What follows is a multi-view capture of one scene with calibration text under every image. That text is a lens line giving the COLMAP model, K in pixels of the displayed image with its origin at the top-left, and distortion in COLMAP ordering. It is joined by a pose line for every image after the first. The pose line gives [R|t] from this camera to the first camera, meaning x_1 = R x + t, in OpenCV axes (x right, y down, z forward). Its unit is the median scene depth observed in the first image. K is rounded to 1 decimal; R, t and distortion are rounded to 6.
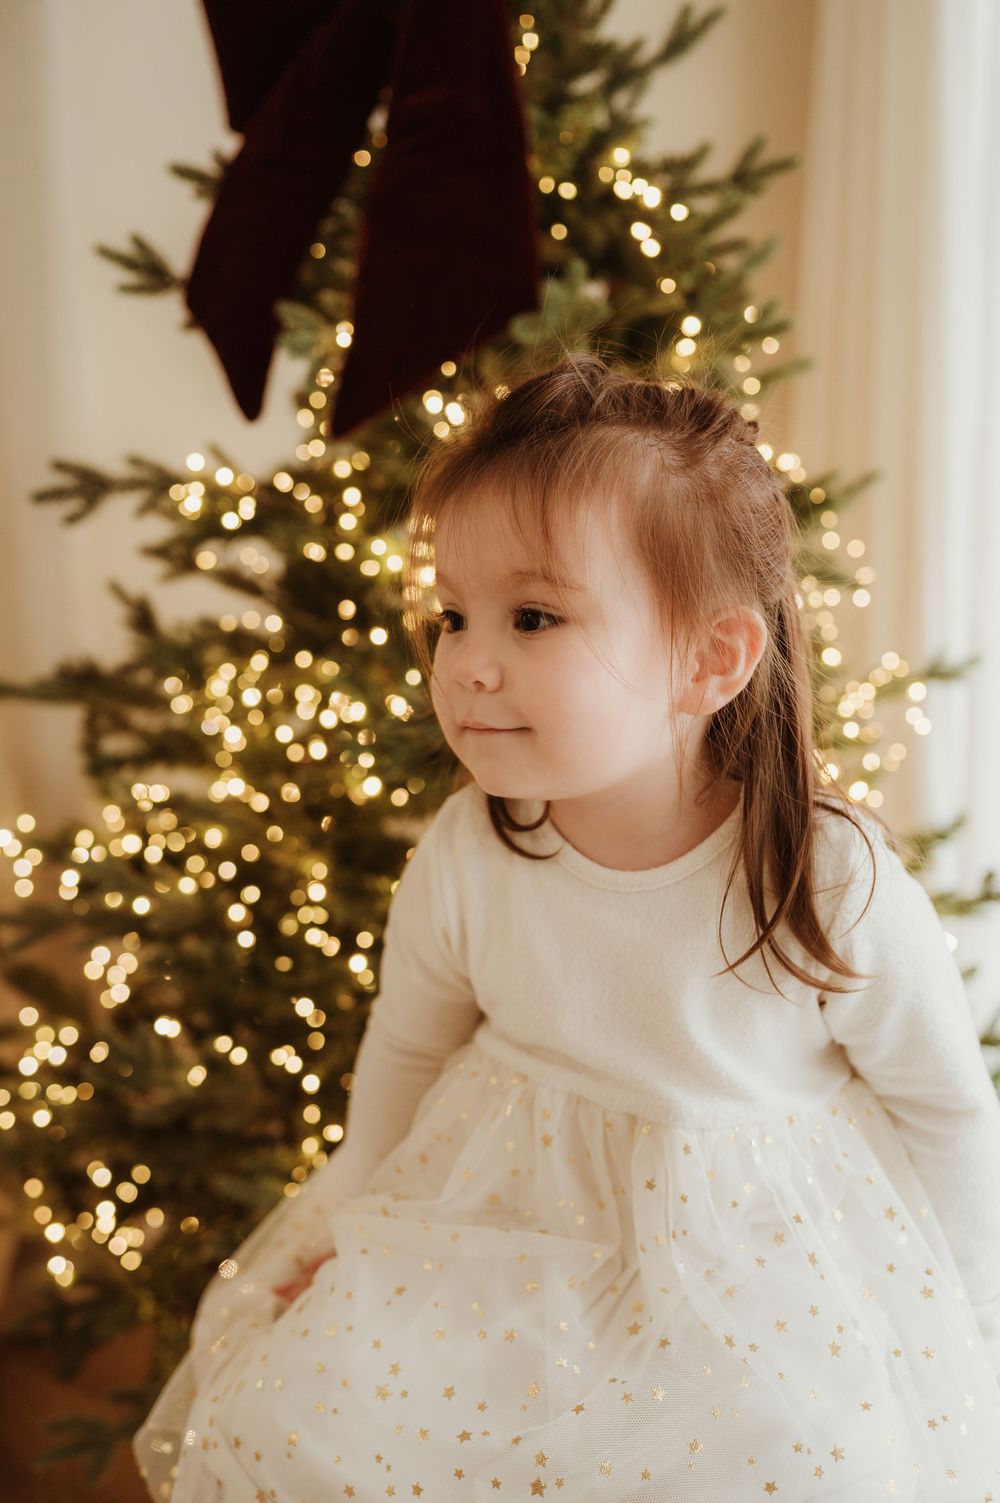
lens RADIAL K [[1339.6, 0, 488.0], [0, 1339.6, 753.1], [0, 0, 1]] dist [-0.007362, 0.010242]
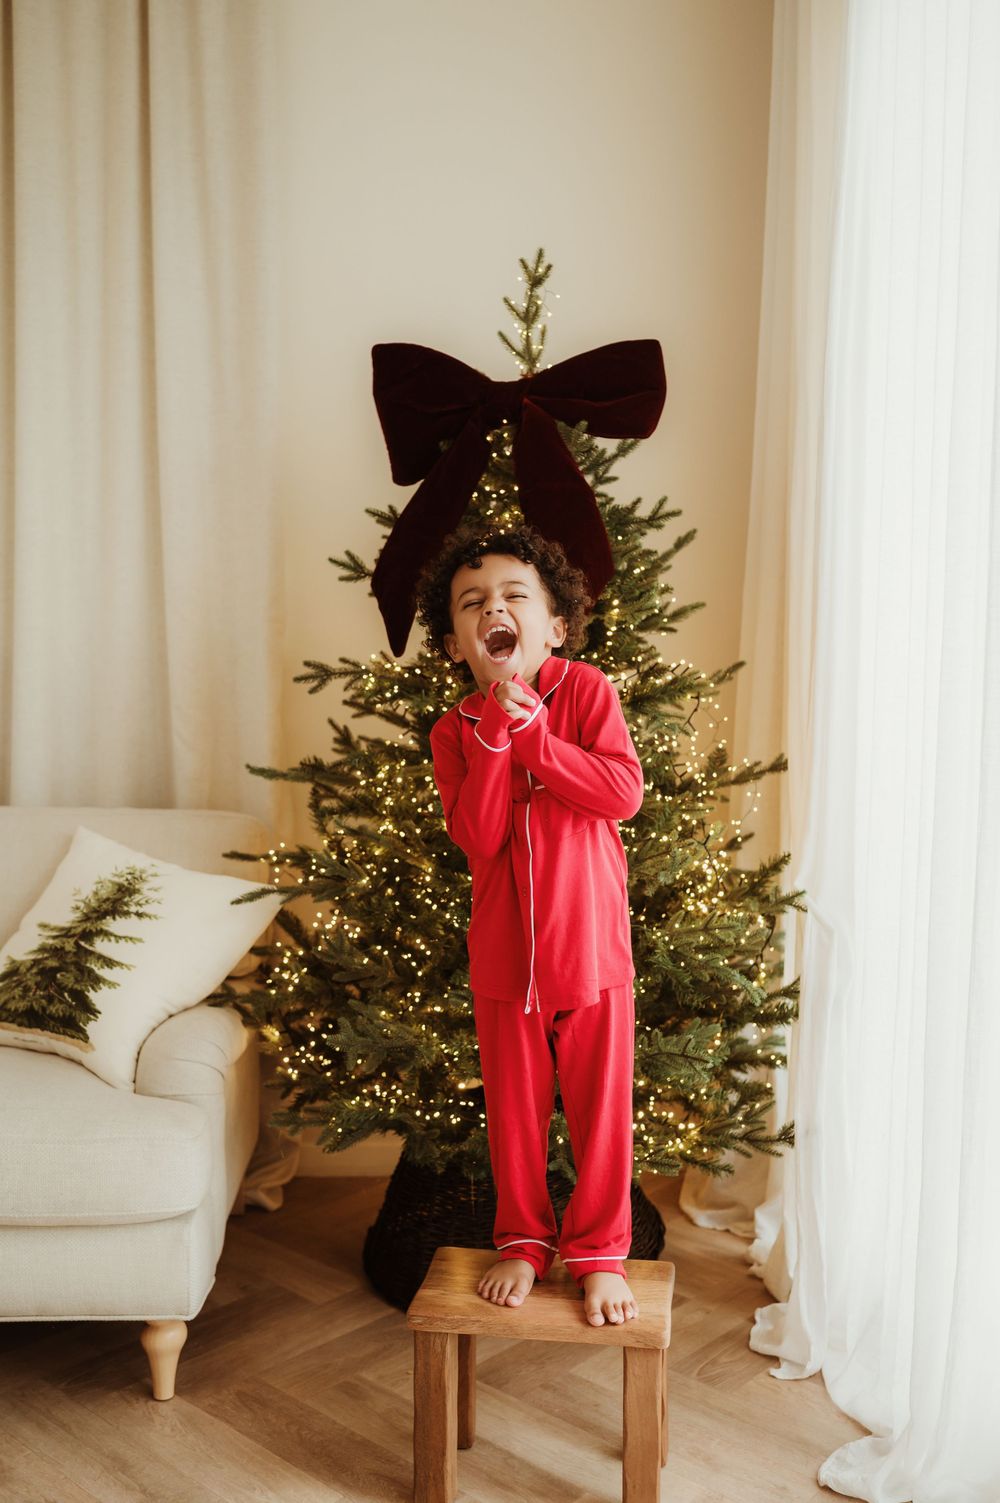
lens RADIAL K [[1339.6, 0, 503.1], [0, 1339.6, 783.4], [0, 0, 1]] dist [-0.007362, 0.010242]
pose [[0.992536, 0.020616, -0.120195, 0.214897], [-0.025342, 0.998959, -0.037927, 0.034029], [0.119288, 0.040690, 0.992026, -0.943886]]
